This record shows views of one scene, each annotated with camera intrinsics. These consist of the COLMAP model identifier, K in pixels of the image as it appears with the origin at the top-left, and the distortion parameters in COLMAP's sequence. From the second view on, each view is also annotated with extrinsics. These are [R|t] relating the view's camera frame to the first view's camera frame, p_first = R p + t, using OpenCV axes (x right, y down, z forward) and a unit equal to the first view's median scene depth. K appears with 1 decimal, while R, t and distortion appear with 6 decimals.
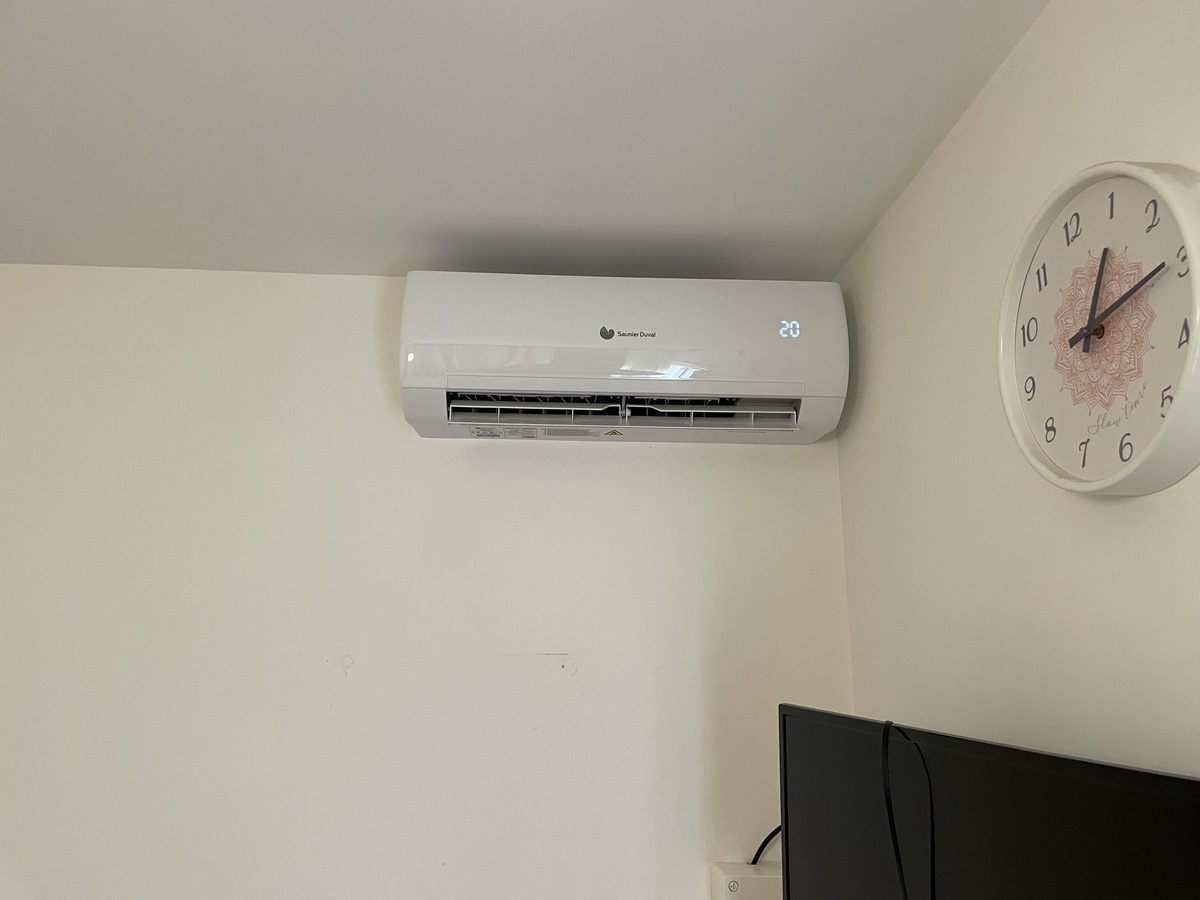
lens RADIAL K [[933.7, 0, 600.0], [0, 933.7, 450.0], [0, 0, 1]] dist [0.072464, -0.111877]
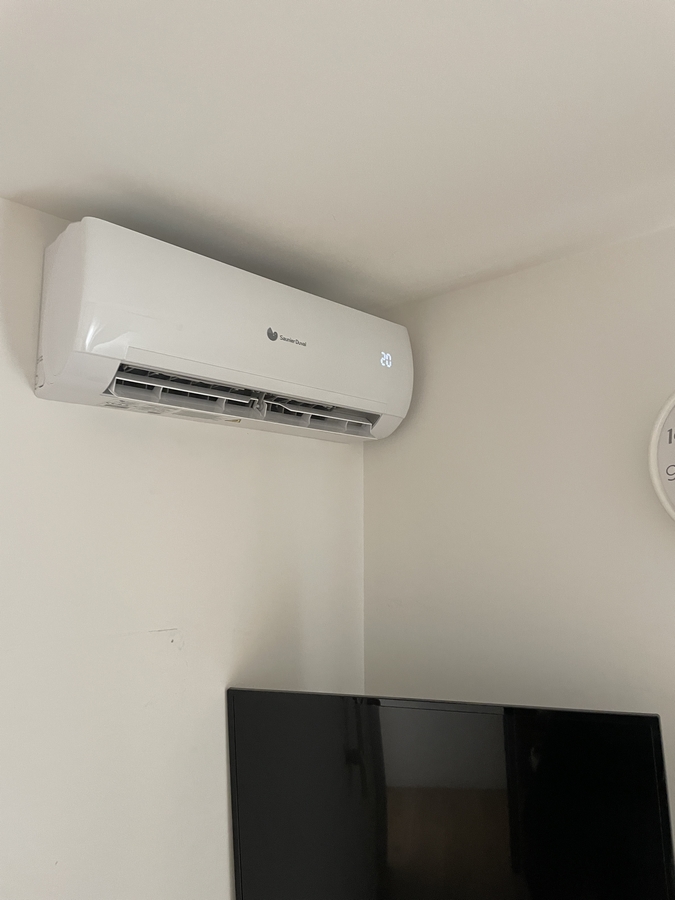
lens RADIAL K [[700.2, 0, 317.8], [0, 700.2, 438.3], [0, 0, 1]] dist [0.072464, -0.111877]
pose [[0.721744, 0.089081, 0.686404, -0.491411], [-0.140755, 0.989852, 0.019539, -0.029636], [-0.677698, -0.110717, 0.726958, 0.359029]]
